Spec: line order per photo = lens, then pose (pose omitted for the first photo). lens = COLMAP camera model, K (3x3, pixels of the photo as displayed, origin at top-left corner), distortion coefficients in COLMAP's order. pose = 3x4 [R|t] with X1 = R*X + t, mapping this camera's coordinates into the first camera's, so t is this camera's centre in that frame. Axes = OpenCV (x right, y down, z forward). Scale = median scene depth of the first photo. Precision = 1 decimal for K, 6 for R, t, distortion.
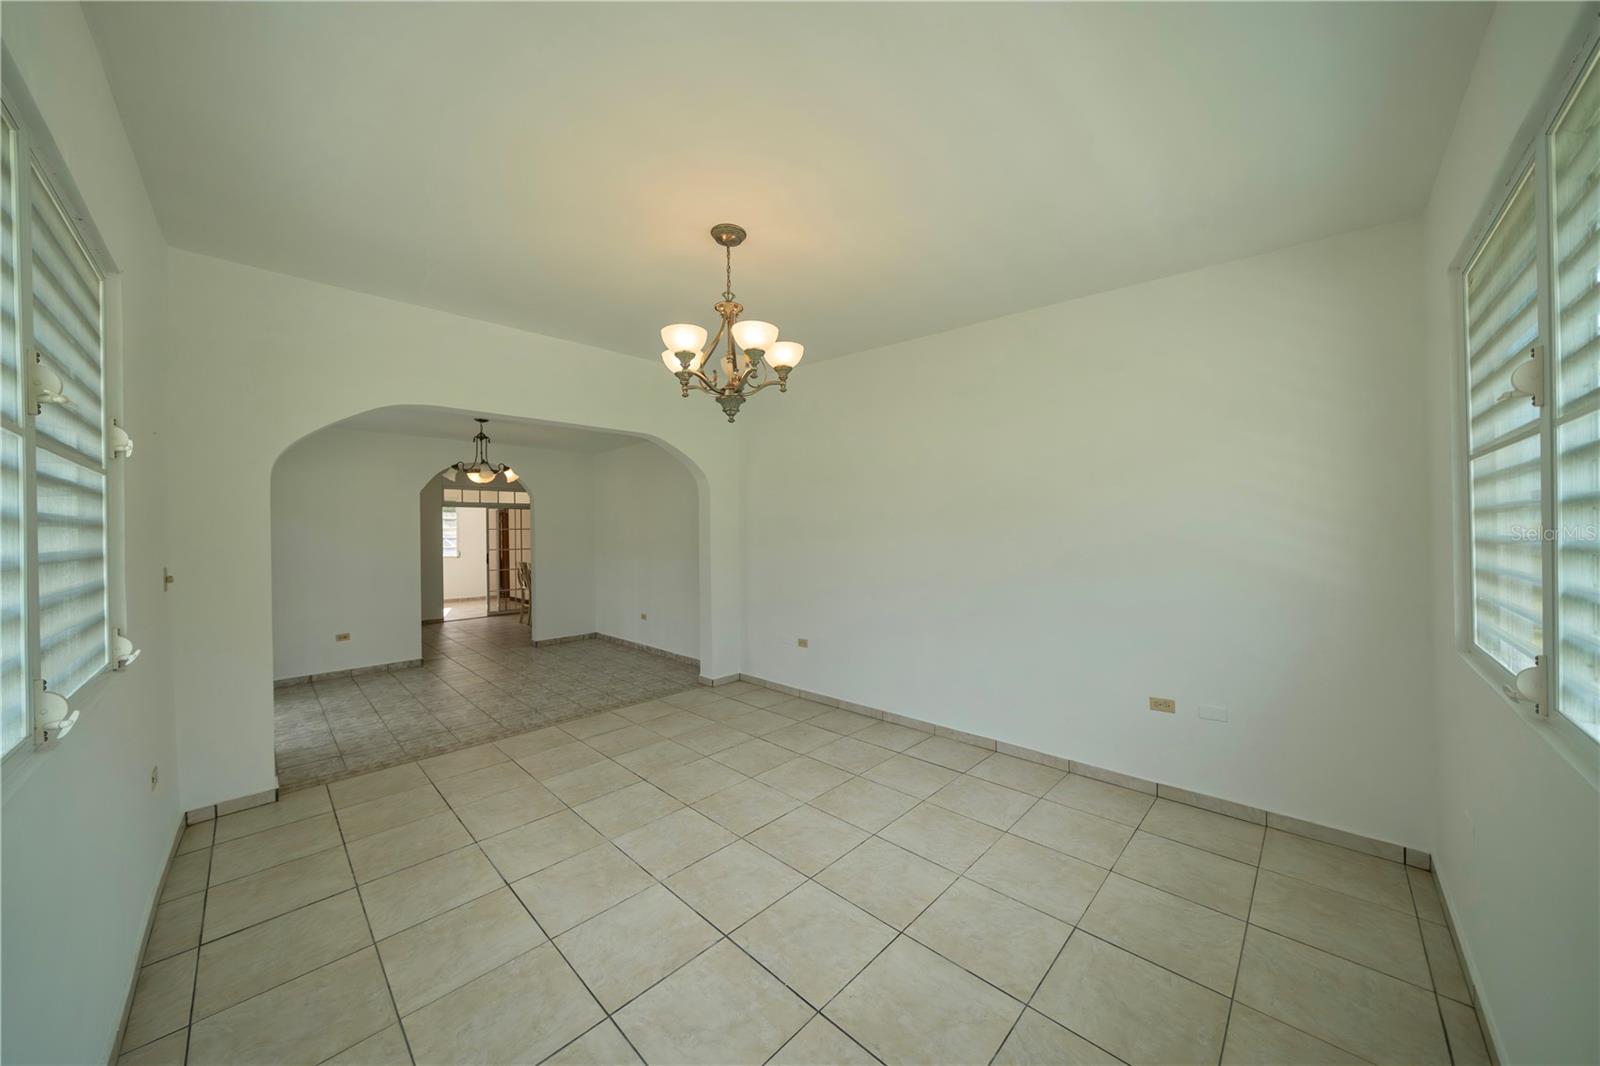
lens RADIAL K [[540.9, 0, 802.6], [0, 540.9, 530.8], [0, 0, 1]] dist [-0.002875, -0.000459]
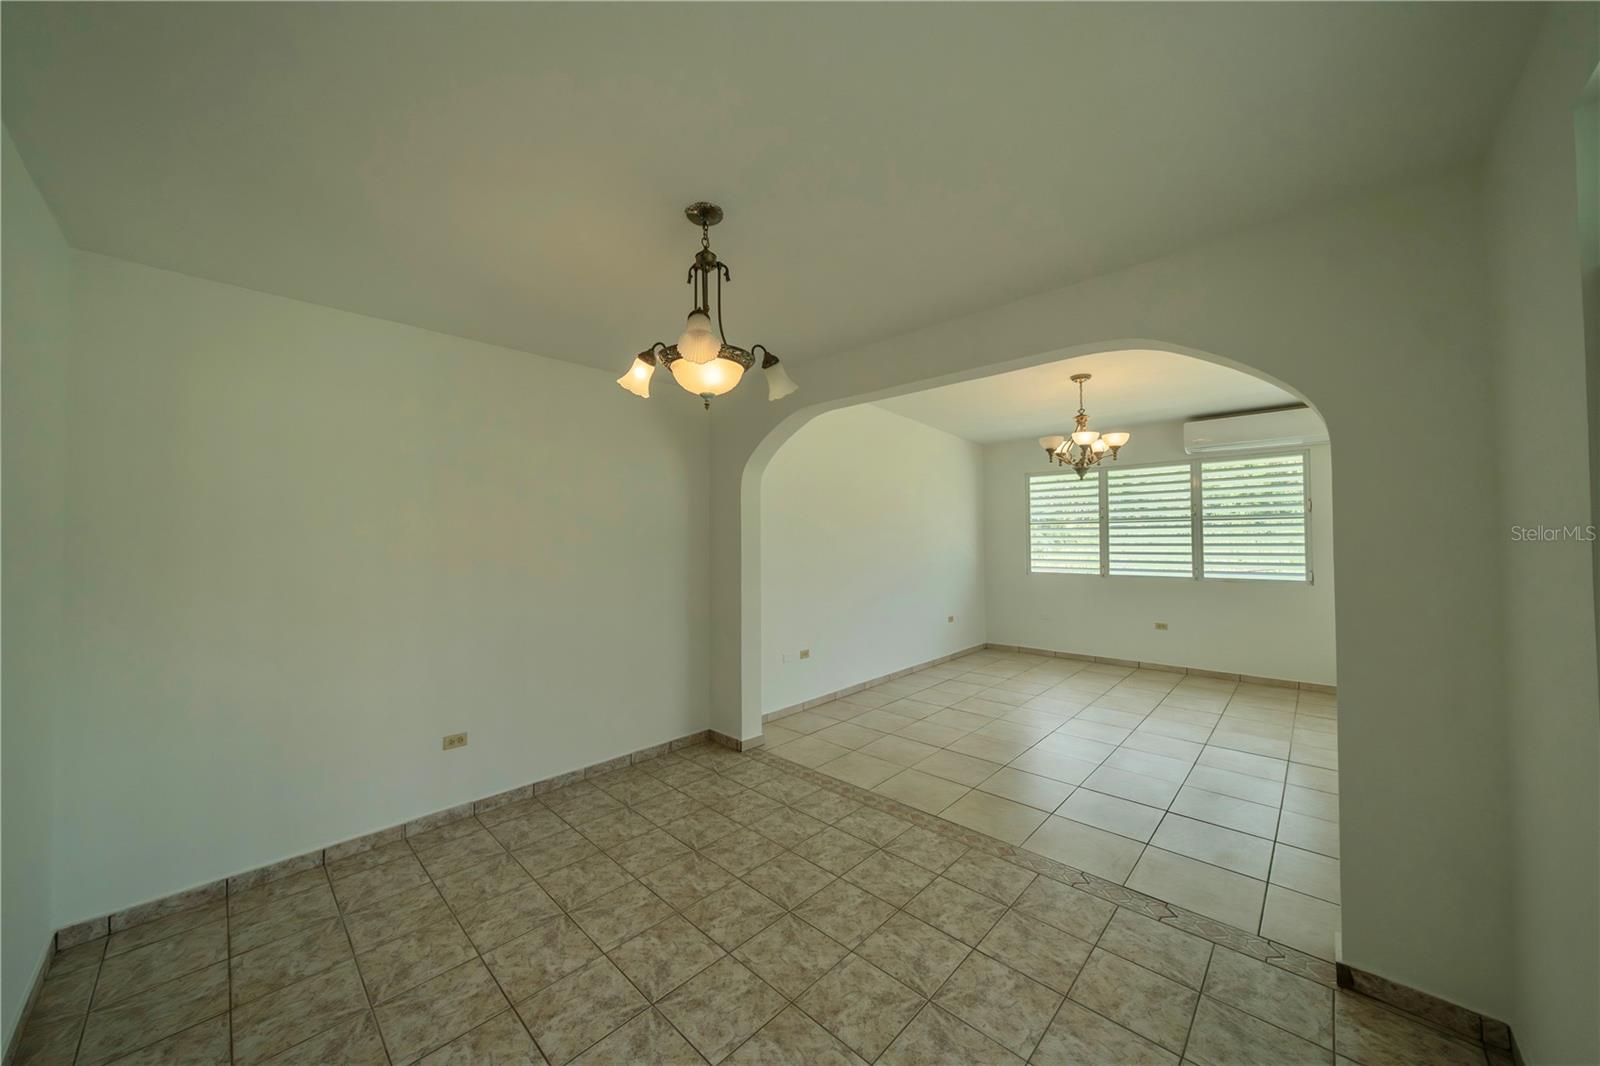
lens RADIAL K [[540.9, 0, 803.5], [0, 540.9, 537.6], [0, 0, 1]] dist [-0.002875, -0.000459]
pose [[-0.010101, 0.022766, 0.999690, -1.082605], [0.005704, 0.999726, -0.022709, 0.016877], [-0.999933, 0.005473, -0.010228, 1.096065]]
